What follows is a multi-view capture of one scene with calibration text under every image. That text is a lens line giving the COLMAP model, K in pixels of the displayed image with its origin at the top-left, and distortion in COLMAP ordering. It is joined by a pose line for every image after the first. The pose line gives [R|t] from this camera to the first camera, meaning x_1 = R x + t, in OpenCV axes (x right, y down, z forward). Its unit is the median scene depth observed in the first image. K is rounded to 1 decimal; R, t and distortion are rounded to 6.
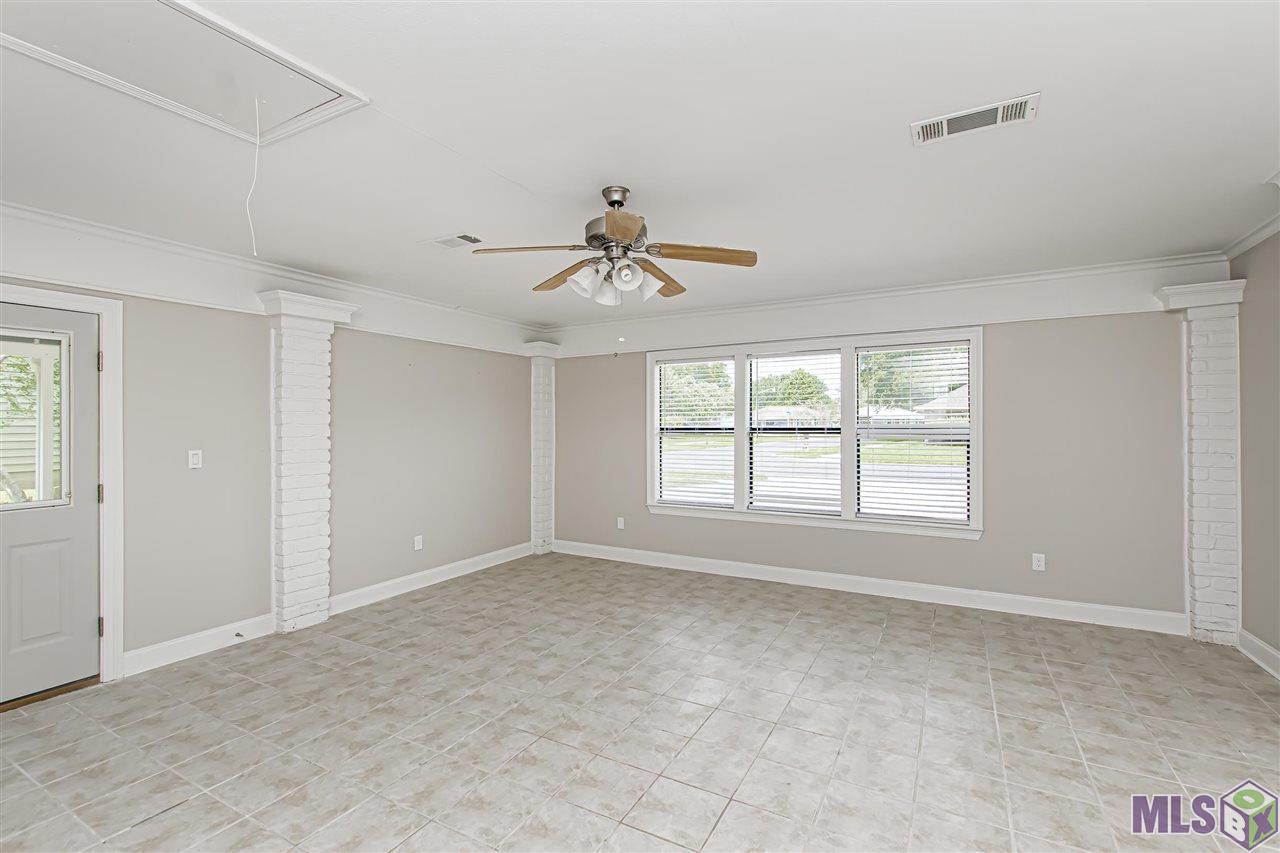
lens RADIAL K [[576.1, 0, 649.7], [0, 576.1, 421.0], [0, 0, 1]] dist [0.002068, -0.000140]
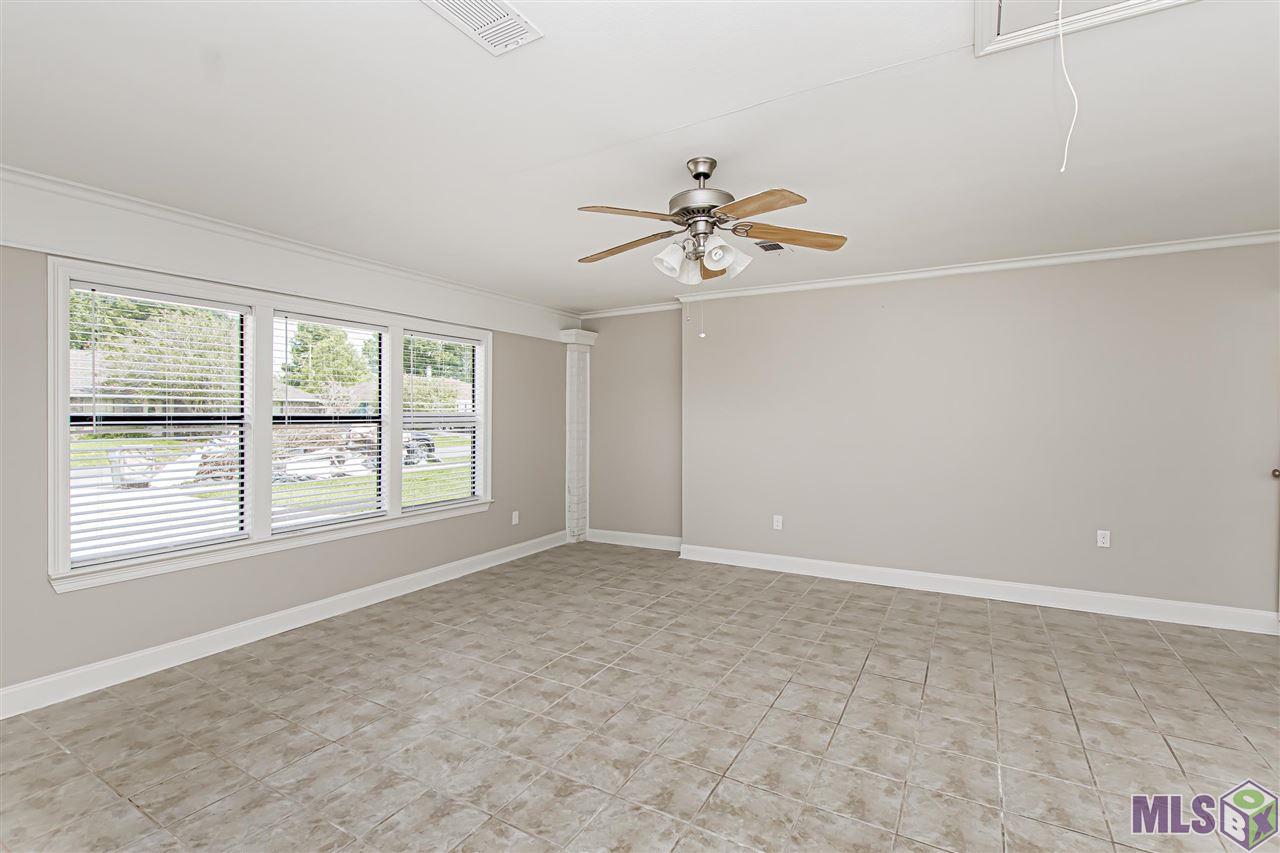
lens RADIAL K [[576.1, 0, 649.7], [0, 576.1, 421.0], [0, 0, 1]] dist [0.002068, -0.000140]
pose [[0.010510, -0.005668, 0.999929, -0.697640], [-0.007997, 0.999951, 0.005752, 0.013771], [-0.999913, -0.008057, 0.010464, 0.743270]]
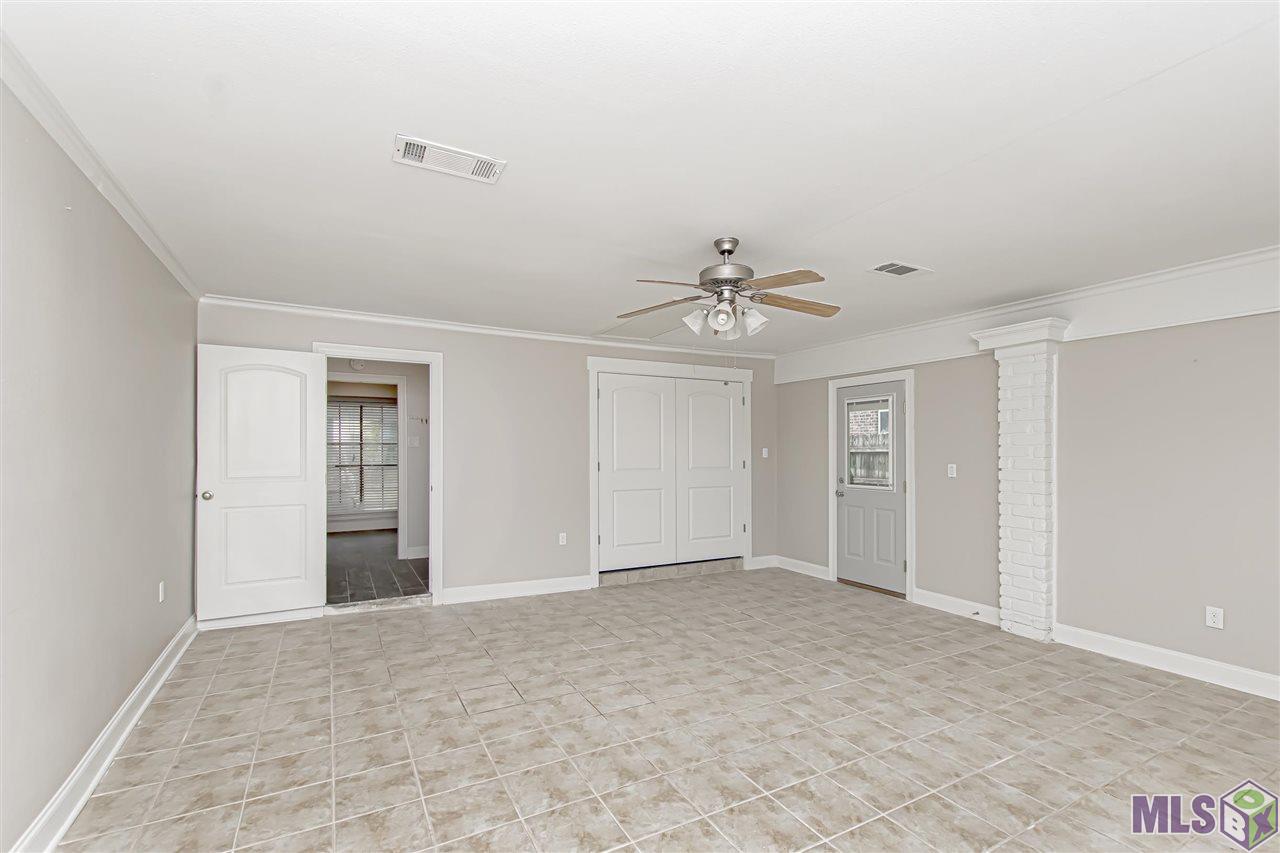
lens RADIAL K [[553.8, 0, 632.7], [0, 553.8, 448.4], [0, 0, 1]] dist [0.001979, 0.000540]
pose [[-0.557699, -0.001335, -0.830042, 0.673488], [0.004696, 0.999978, -0.004763, 0.014575], [0.830030, -0.006554, -0.557680, 1.012120]]
